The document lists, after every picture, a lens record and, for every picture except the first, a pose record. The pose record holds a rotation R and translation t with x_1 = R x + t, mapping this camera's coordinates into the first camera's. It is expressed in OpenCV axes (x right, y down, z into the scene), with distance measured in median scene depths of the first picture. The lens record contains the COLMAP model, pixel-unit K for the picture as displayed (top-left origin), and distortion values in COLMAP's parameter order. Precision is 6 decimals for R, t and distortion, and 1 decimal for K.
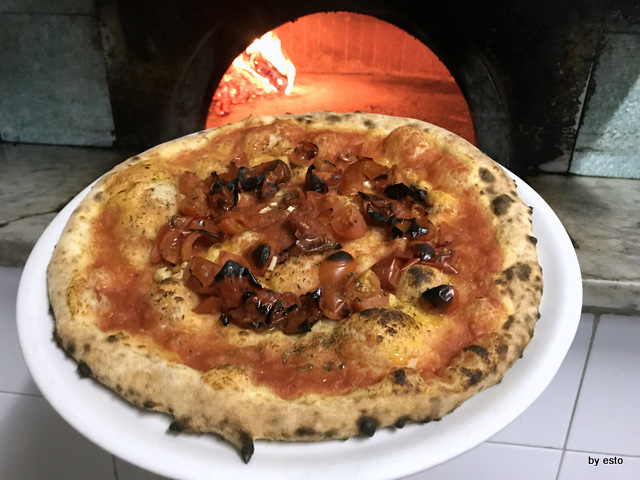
lens RADIAL K [[548.7, 0, 319.6], [0, 548.7, 238.2], [0, 0, 1]] dist [0.013191, -0.017028]
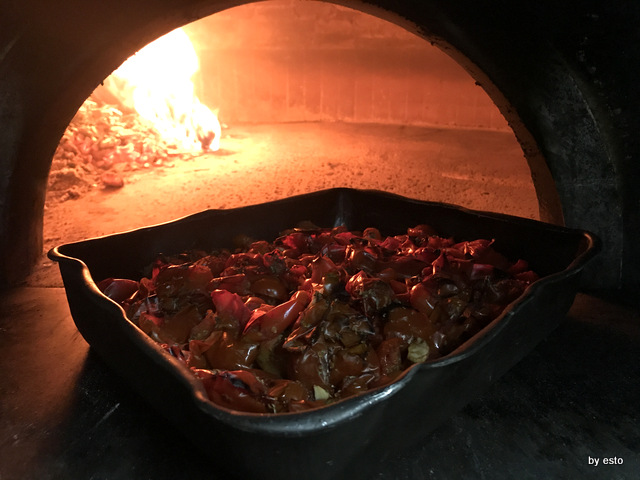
lens RADIAL K [[548.7, 0, 318.9], [0, 548.7, 241.2], [0, 0, 1]] dist [0.013191, -0.017028]
pose [[0.993867, -0.056891, 0.094825, 0.006168], [0.064415, 0.994849, -0.078268, -0.074680], [-0.089884, 0.083896, 0.992412, 0.264080]]
